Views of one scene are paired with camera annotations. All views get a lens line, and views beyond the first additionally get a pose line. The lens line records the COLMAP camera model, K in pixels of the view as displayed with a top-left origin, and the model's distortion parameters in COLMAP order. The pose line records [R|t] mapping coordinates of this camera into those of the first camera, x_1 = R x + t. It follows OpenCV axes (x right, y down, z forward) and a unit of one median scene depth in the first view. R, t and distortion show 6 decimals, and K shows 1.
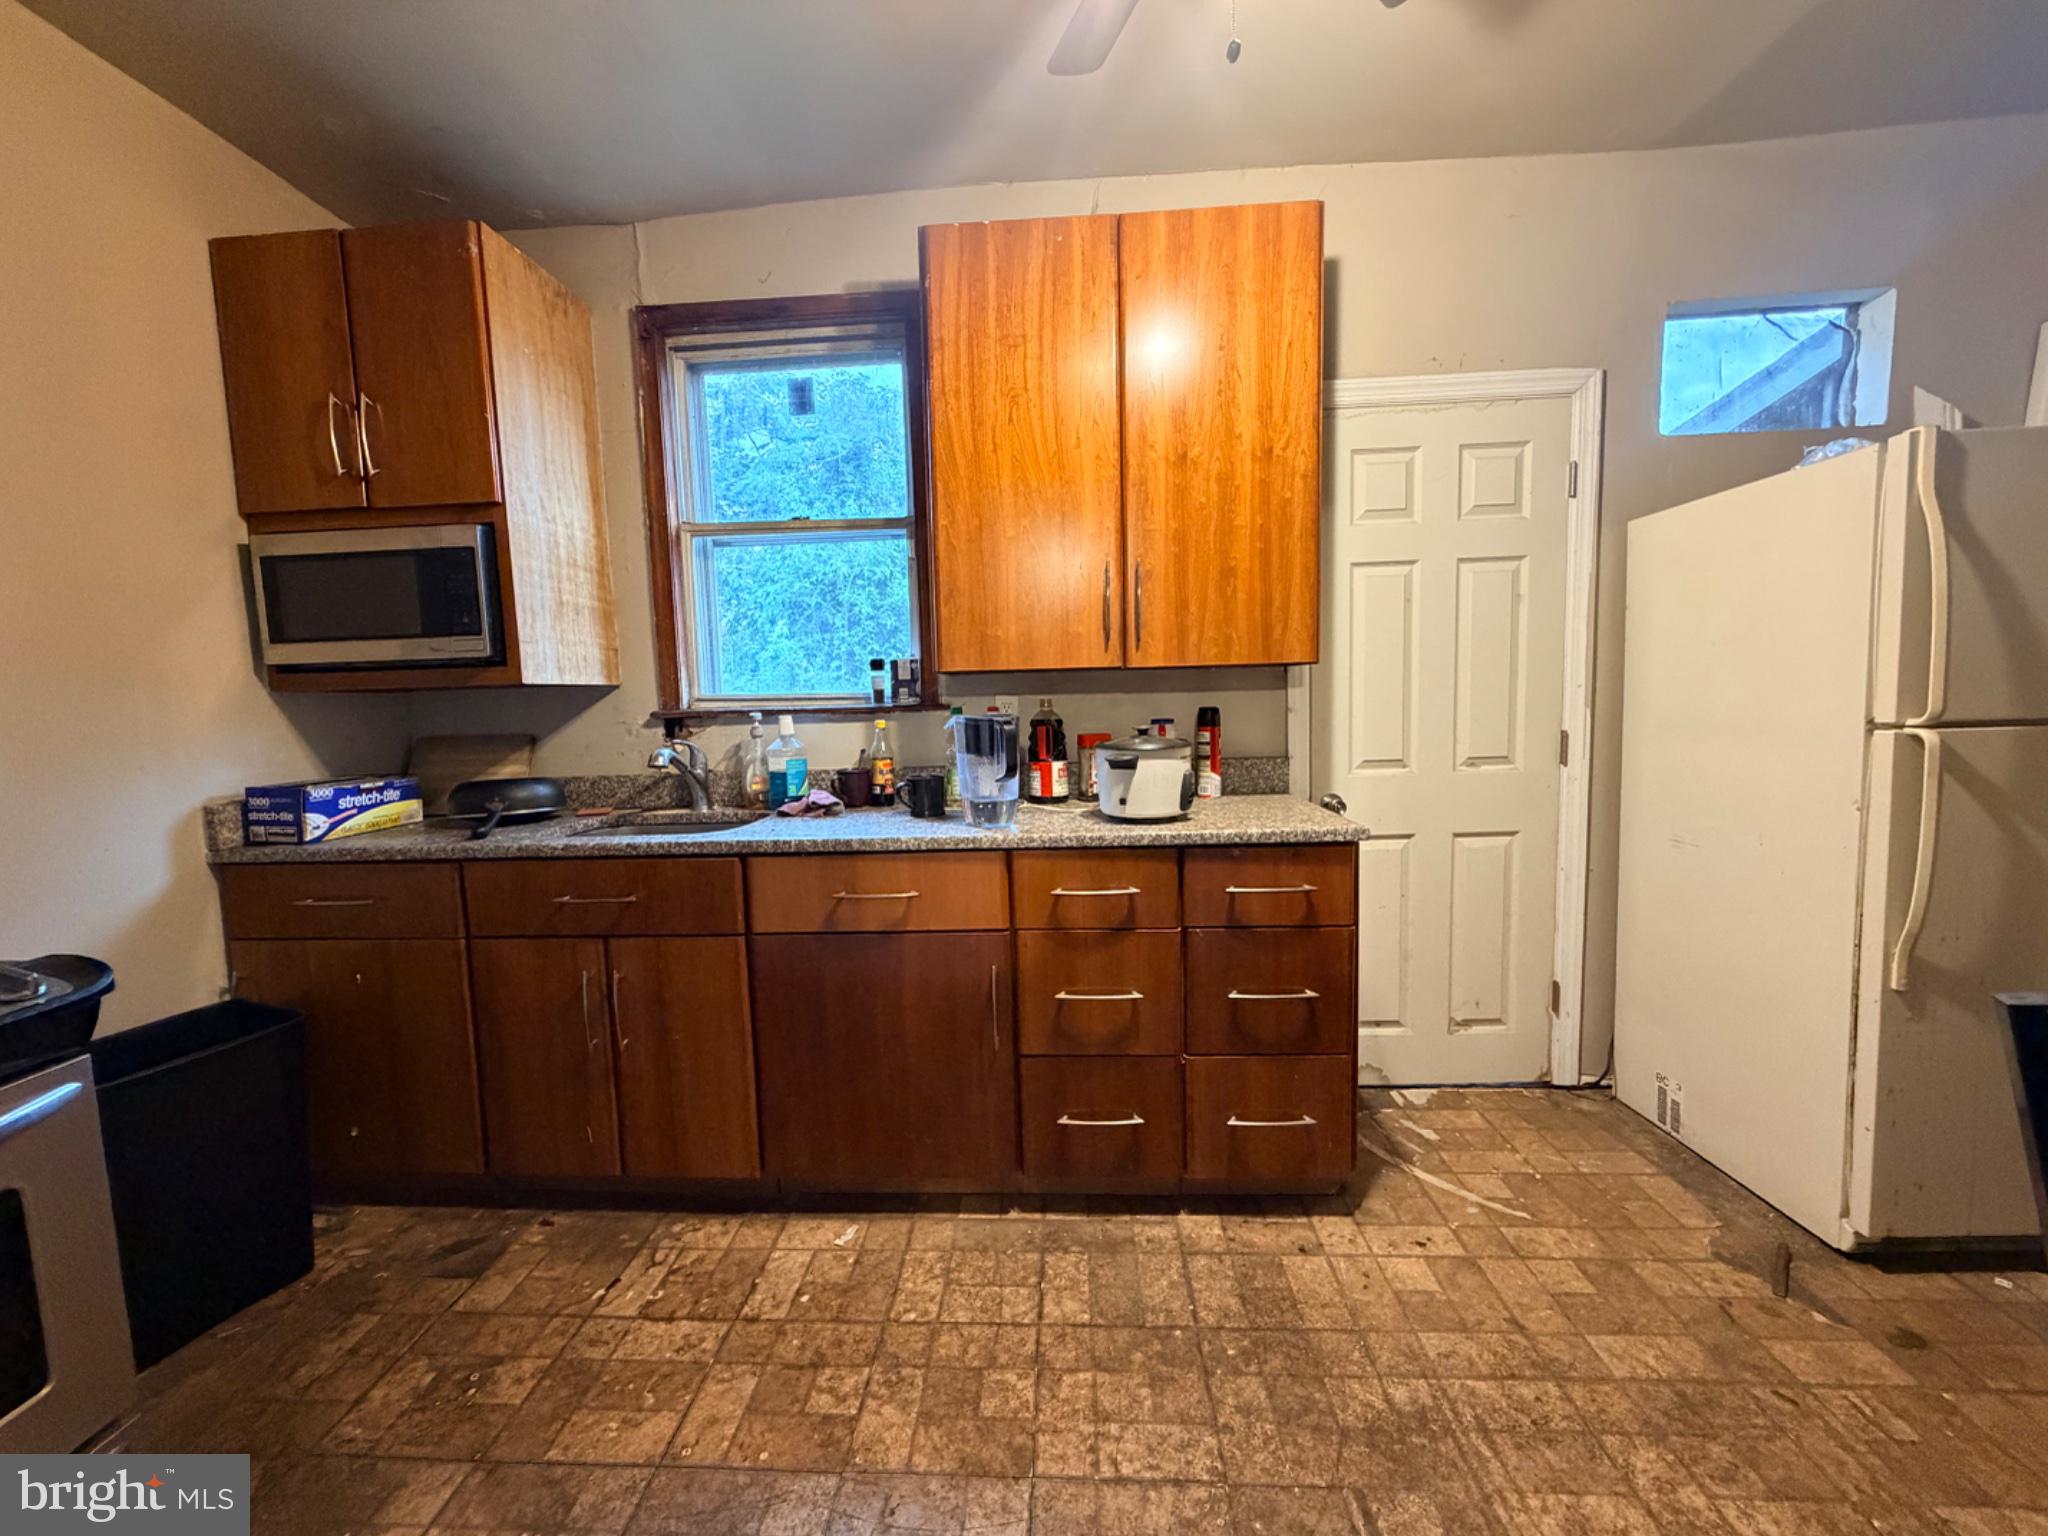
lens RADIAL K [[836.6, 0, 1024.0], [0, 836.6, 768.0], [0, 0, 1]] dist [0.006873, -0.000694]
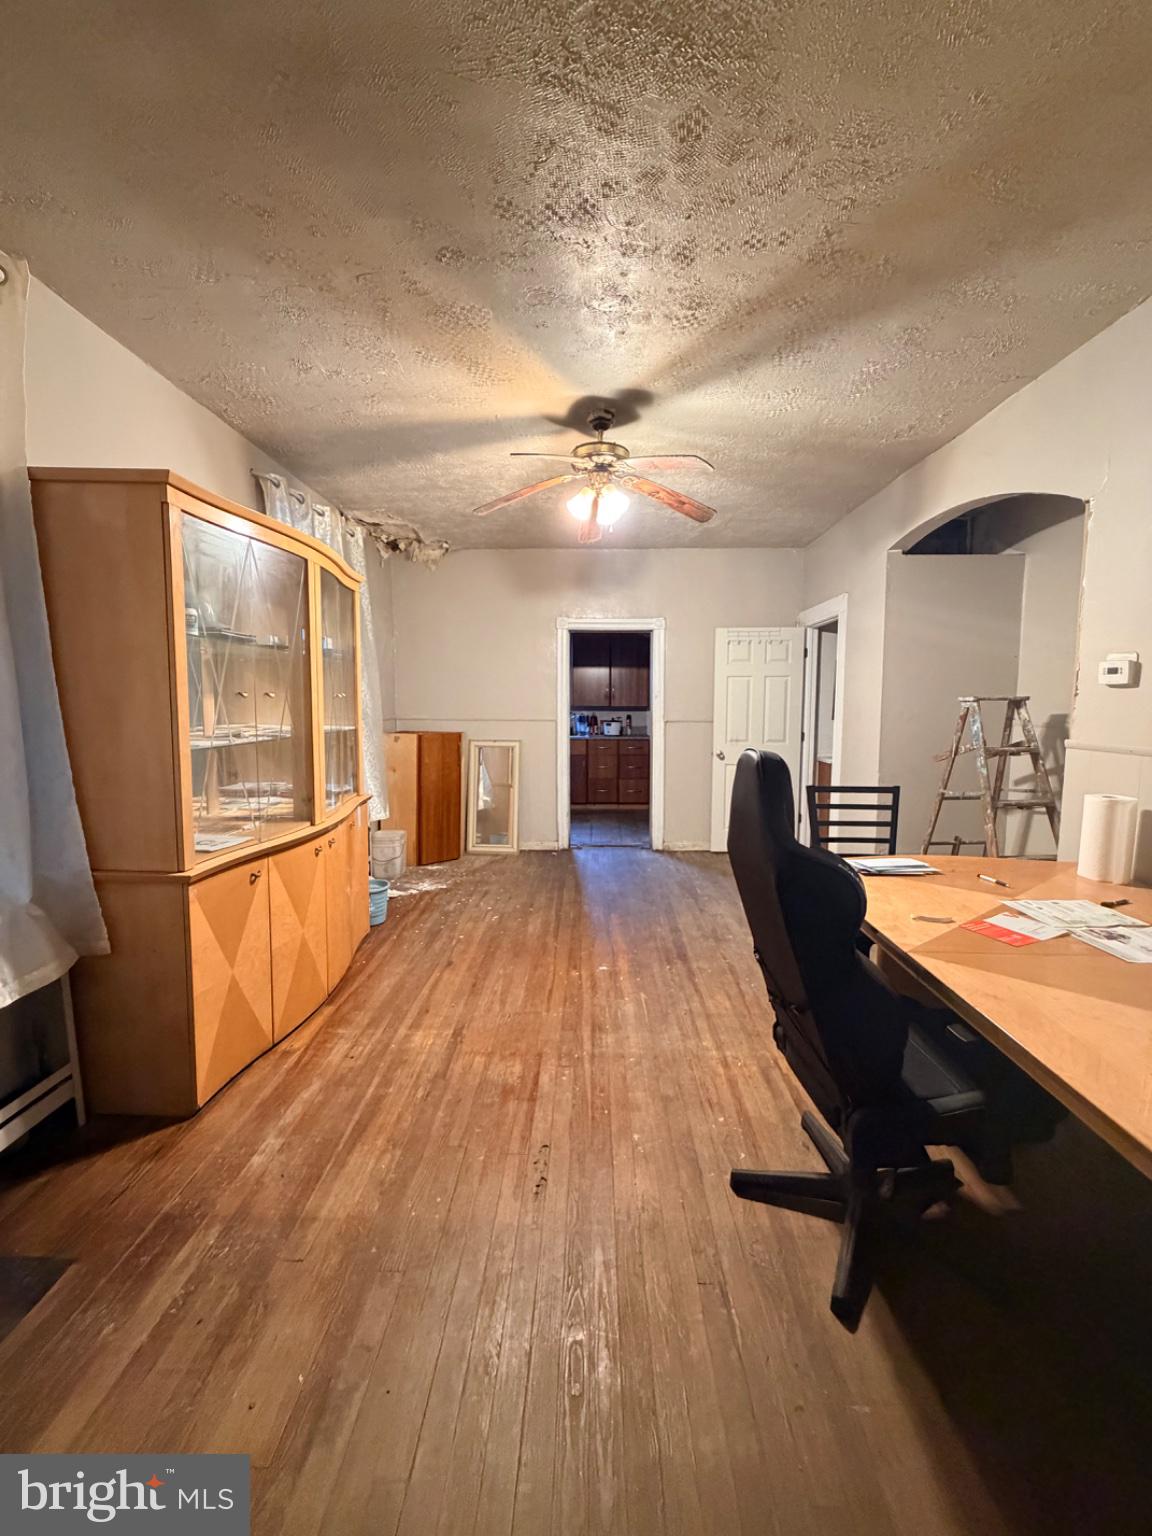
lens RADIAL K [[627.5, 0, 576.0], [0, 627.5, 768.0], [0, 0, 1]] dist [0.006873, -0.000694]
pose [[0.998930, 0.034486, 0.030825, -0.190698], [-0.034434, 0.999405, -0.002215, 0.270081], [-0.030883, 0.001152, 0.999522, -2.791797]]
